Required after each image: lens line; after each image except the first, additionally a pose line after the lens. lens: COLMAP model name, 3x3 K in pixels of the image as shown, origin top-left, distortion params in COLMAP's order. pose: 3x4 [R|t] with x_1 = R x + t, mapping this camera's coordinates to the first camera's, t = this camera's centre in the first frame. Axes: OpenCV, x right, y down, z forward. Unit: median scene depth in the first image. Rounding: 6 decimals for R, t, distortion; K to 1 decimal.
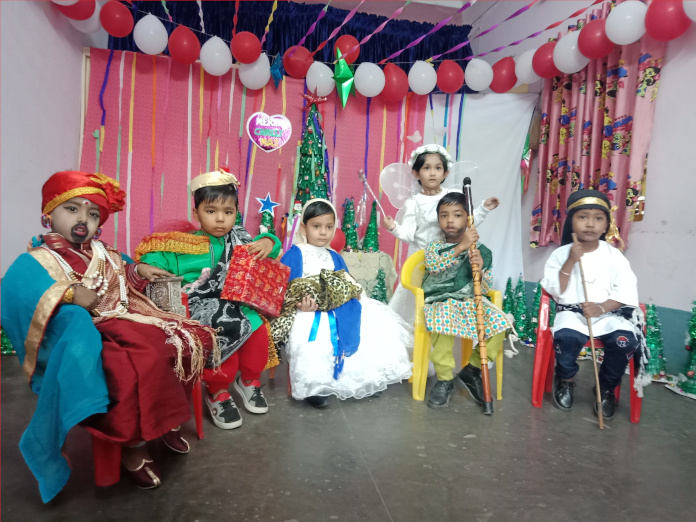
lens RADIAL K [[518.5, 0, 346.7], [0, 518.5, 253.0], [0, 0, 1]] dist [0.014248, -0.004523]
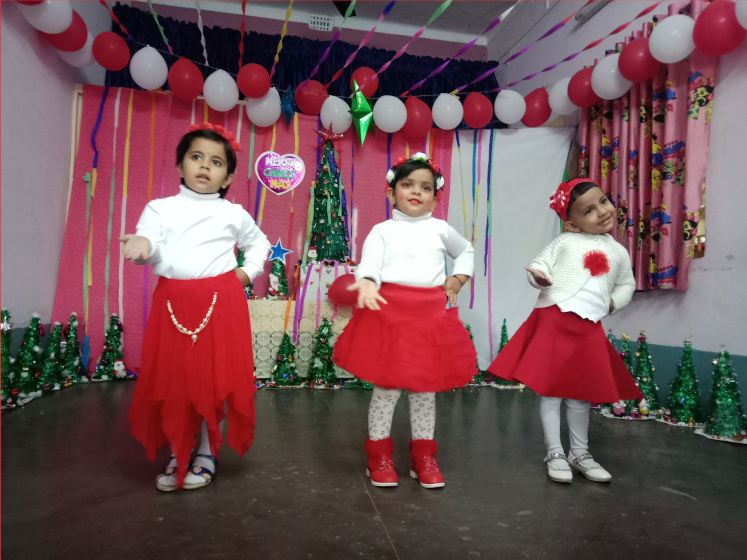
lens RADIAL K [[551.2, 0, 373.1], [0, 551.2, 273.2], [0, 0, 1]] dist [0.014949, 0.003754]
pose [[0.999810, -0.017956, 0.007637, 0.002407], [0.018511, 0.996608, -0.080189, 0.022605], [-0.006171, 0.080316, 0.996750, 0.056400]]
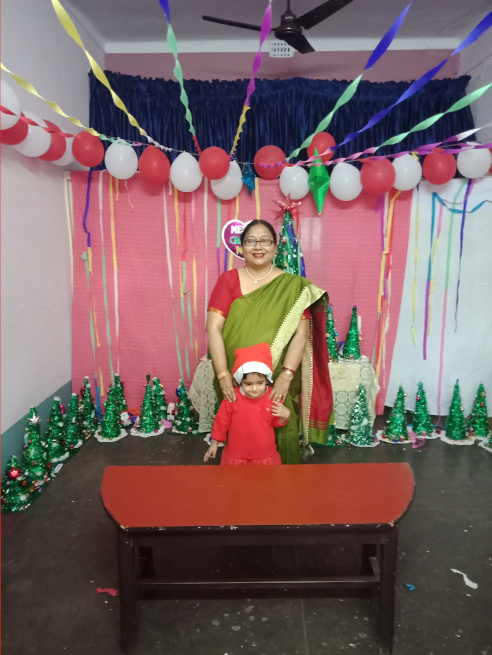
lens RADIAL K [[481.6, 0, 246.0], [0, 481.6, 327.5], [0, 0, 1]] dist [0.029161, -0.001247]
pose [[0.978956, -0.021700, -0.202914, 0.038471], [0.051158, 0.988675, 0.141081, -0.206714], [0.197555, -0.148492, 0.968980, 0.089738]]
